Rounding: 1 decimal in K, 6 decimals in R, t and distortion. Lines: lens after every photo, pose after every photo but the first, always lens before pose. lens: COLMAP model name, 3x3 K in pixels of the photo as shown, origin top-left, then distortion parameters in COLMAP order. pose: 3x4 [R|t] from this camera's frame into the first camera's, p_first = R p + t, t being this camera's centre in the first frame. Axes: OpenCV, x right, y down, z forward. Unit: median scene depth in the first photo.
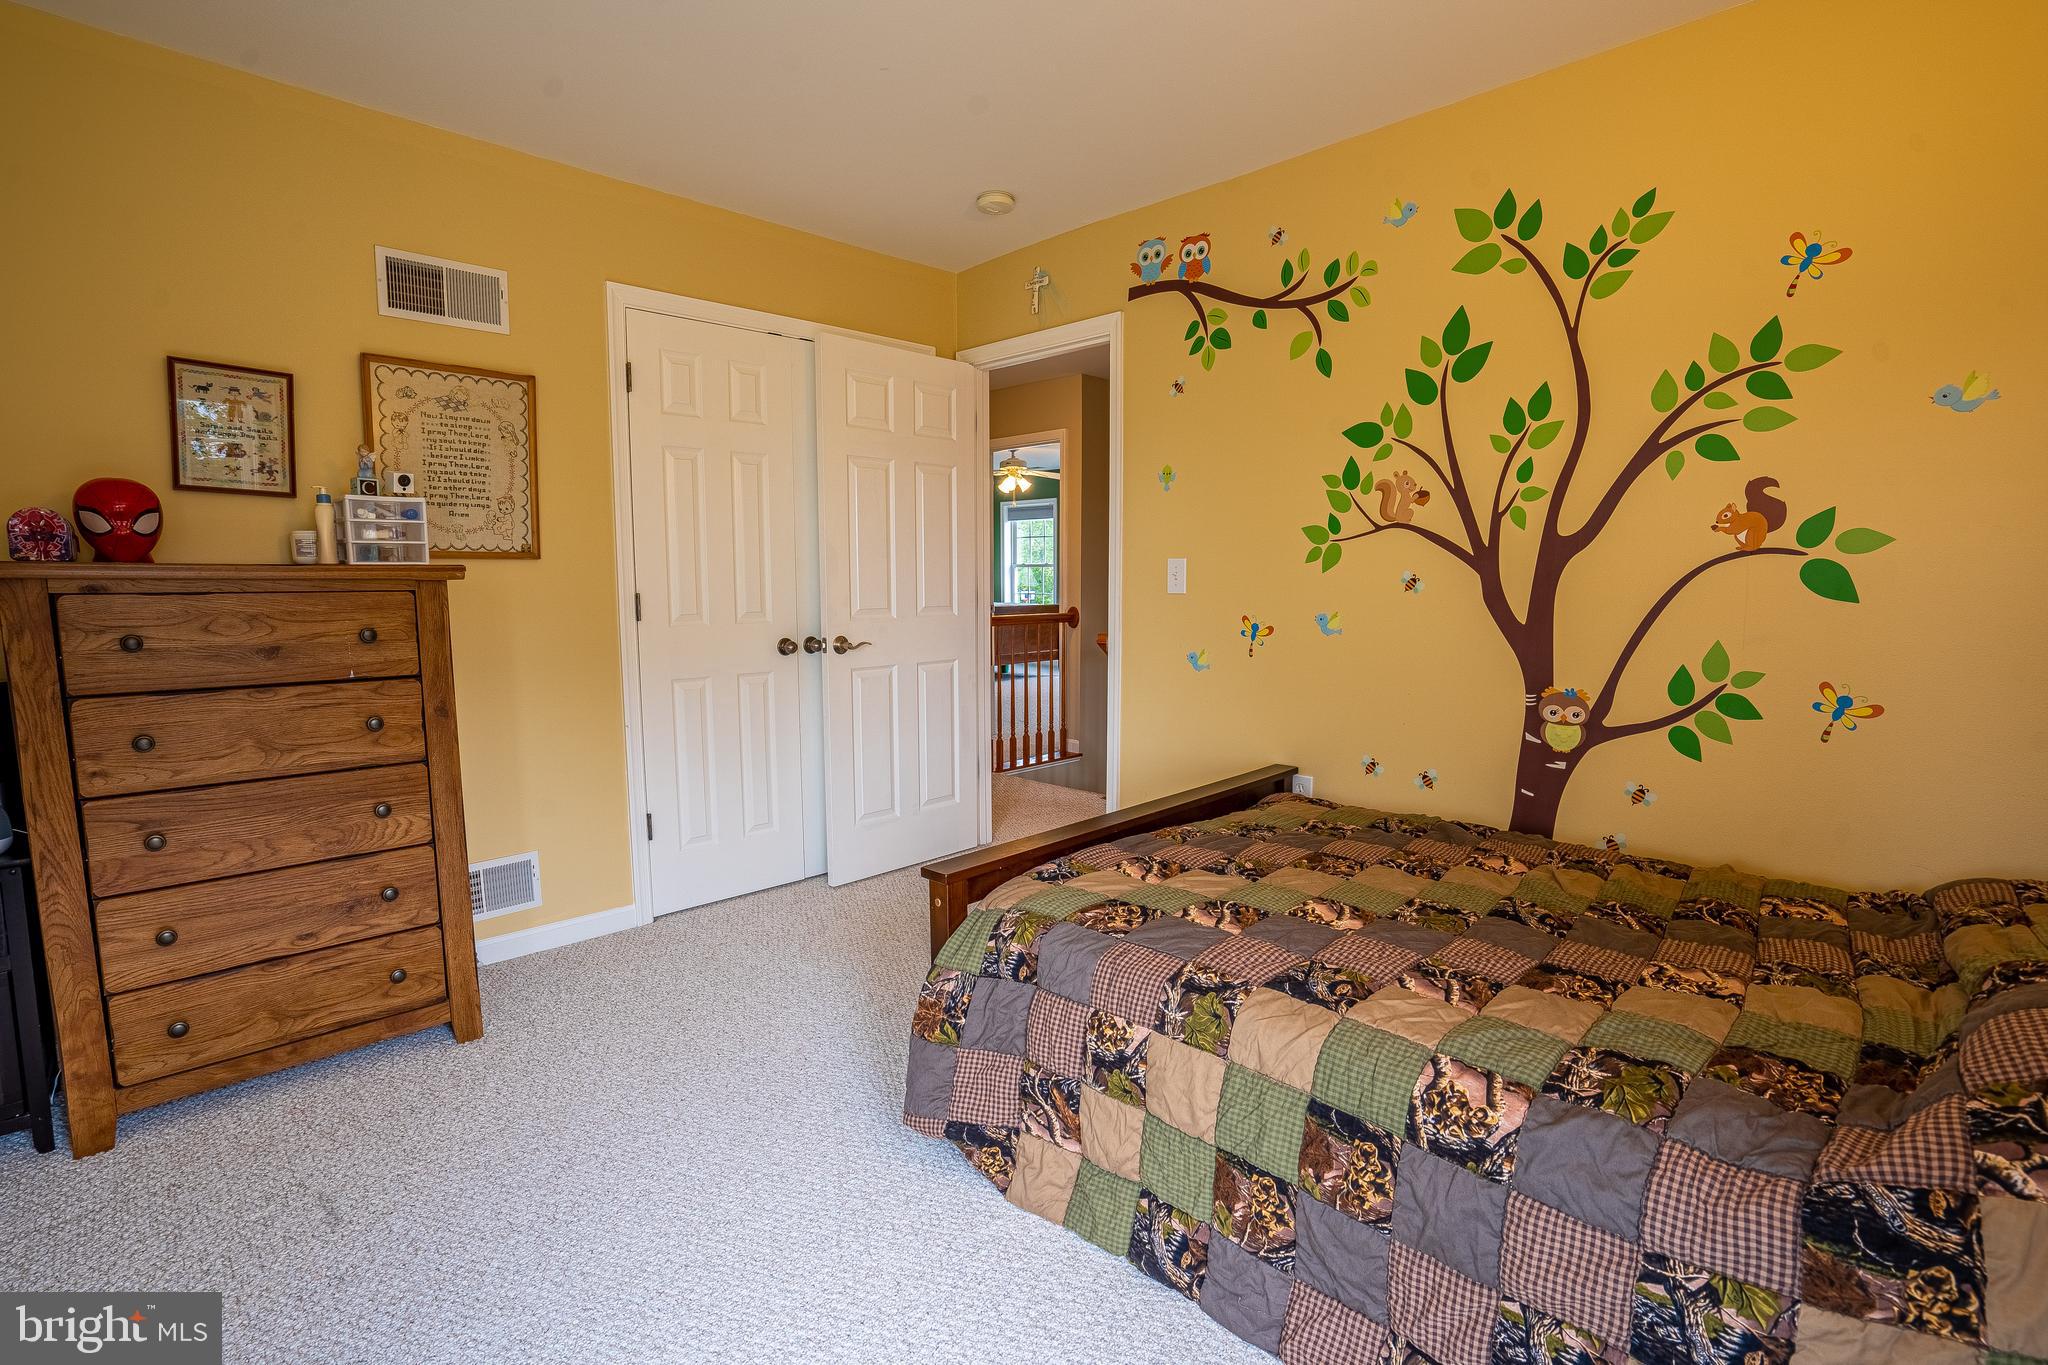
lens RADIAL K [[961.5, 0, 1032.7], [0, 961.5, 683.9], [0, 0, 1]] dist [-0.050079, 0.024278]
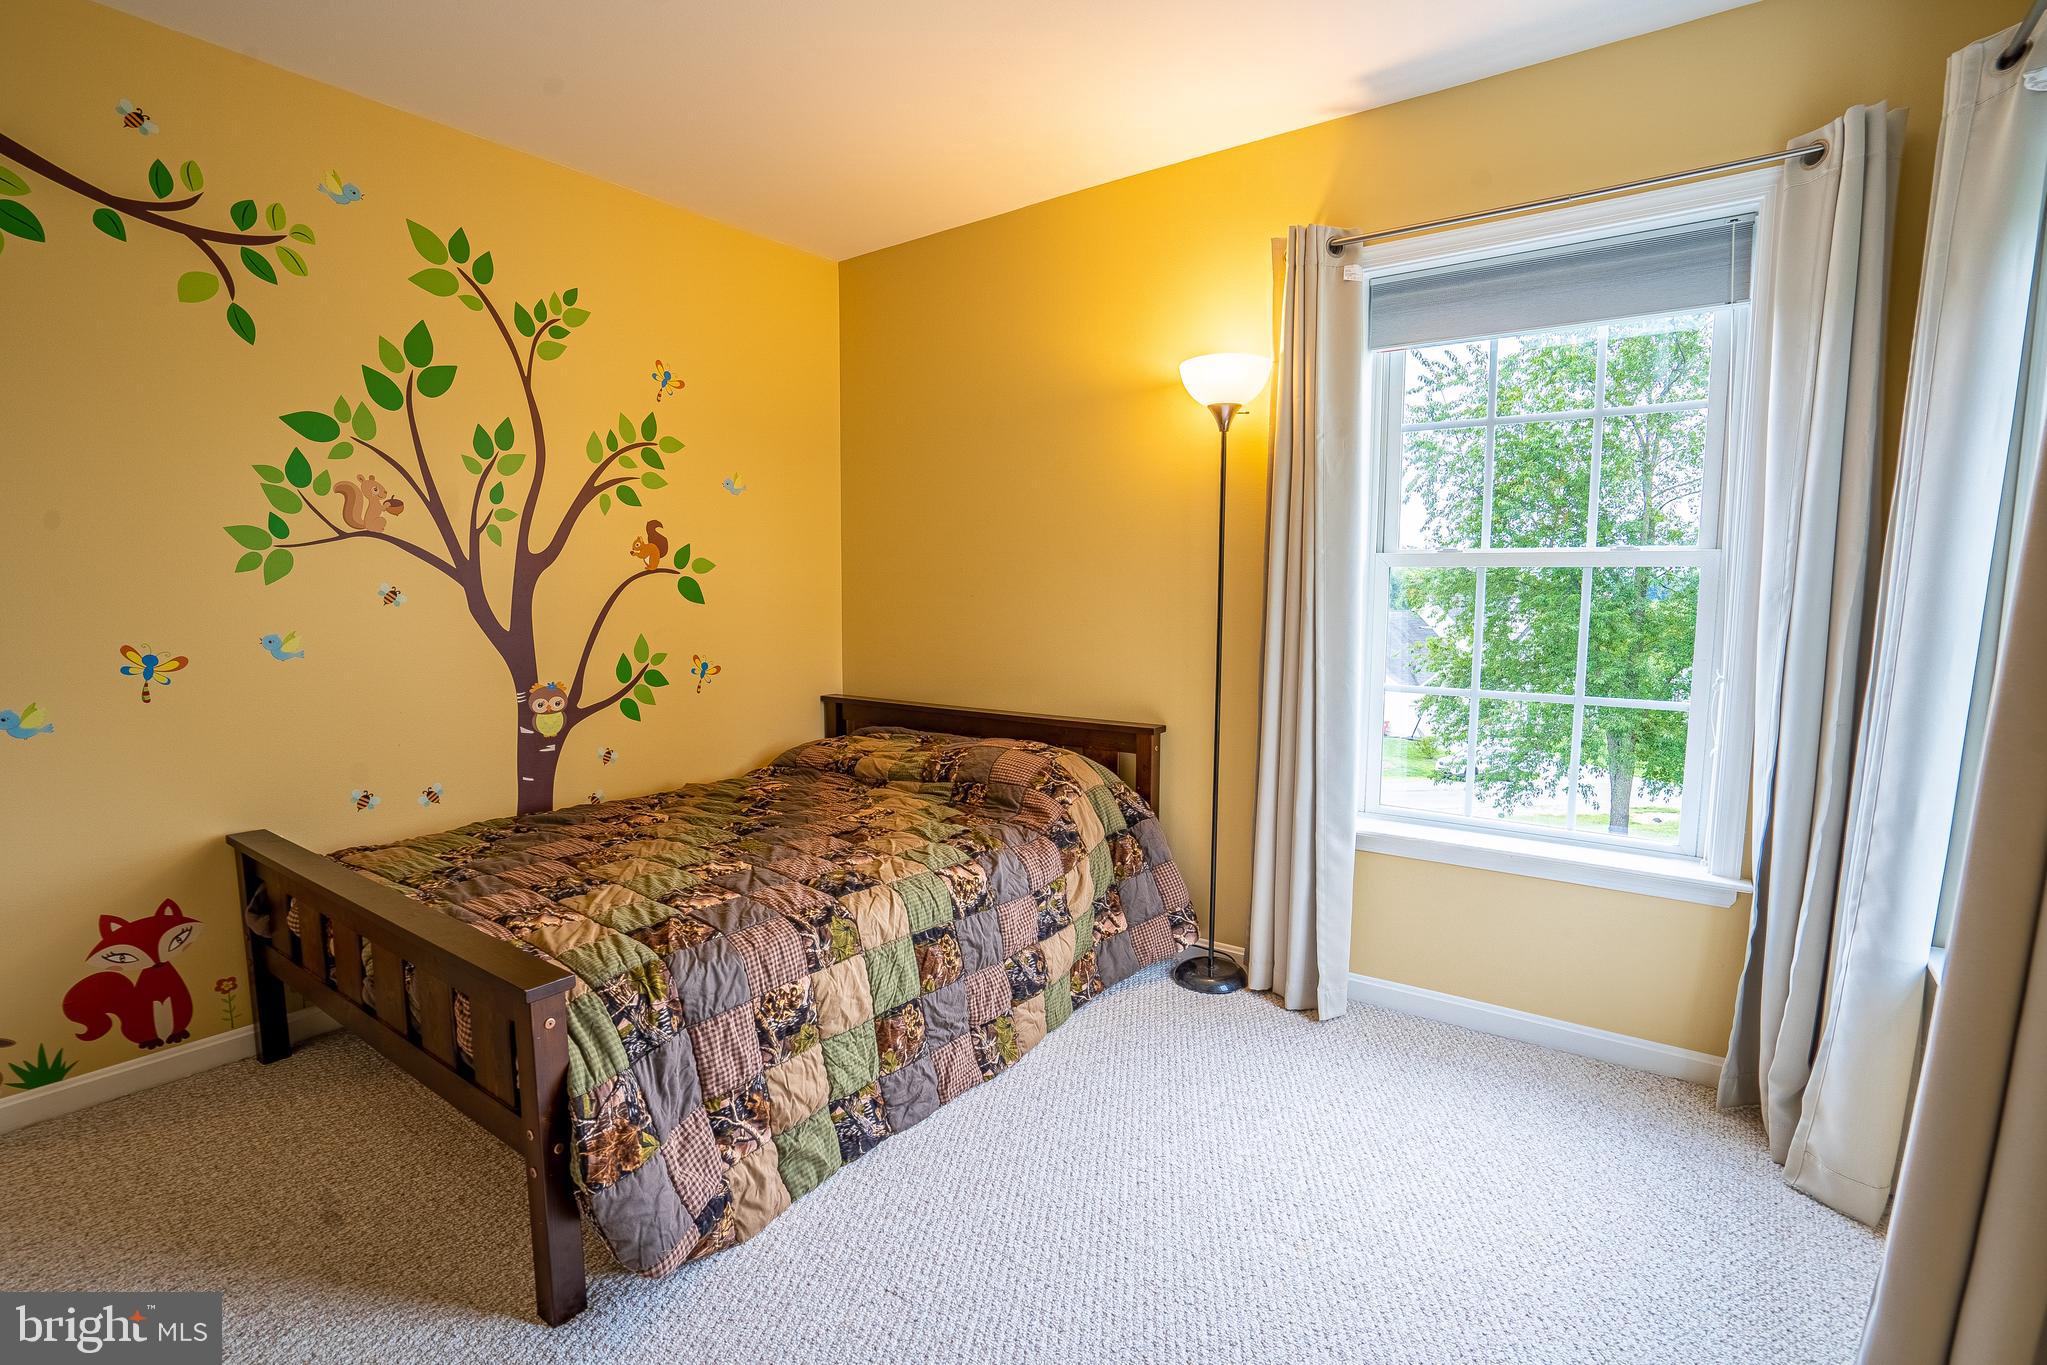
lens RADIAL K [[961.0, 0, 1032.2], [0, 961.0, 683.9], [0, 0, 1]] dist [-0.050079, 0.024278]
pose [[-0.139992, -0.096593, 0.985430, -0.707010], [0.107814, 0.987826, 0.112144, -0.063233], [-0.984265, 0.121942, -0.127874, 0.571830]]
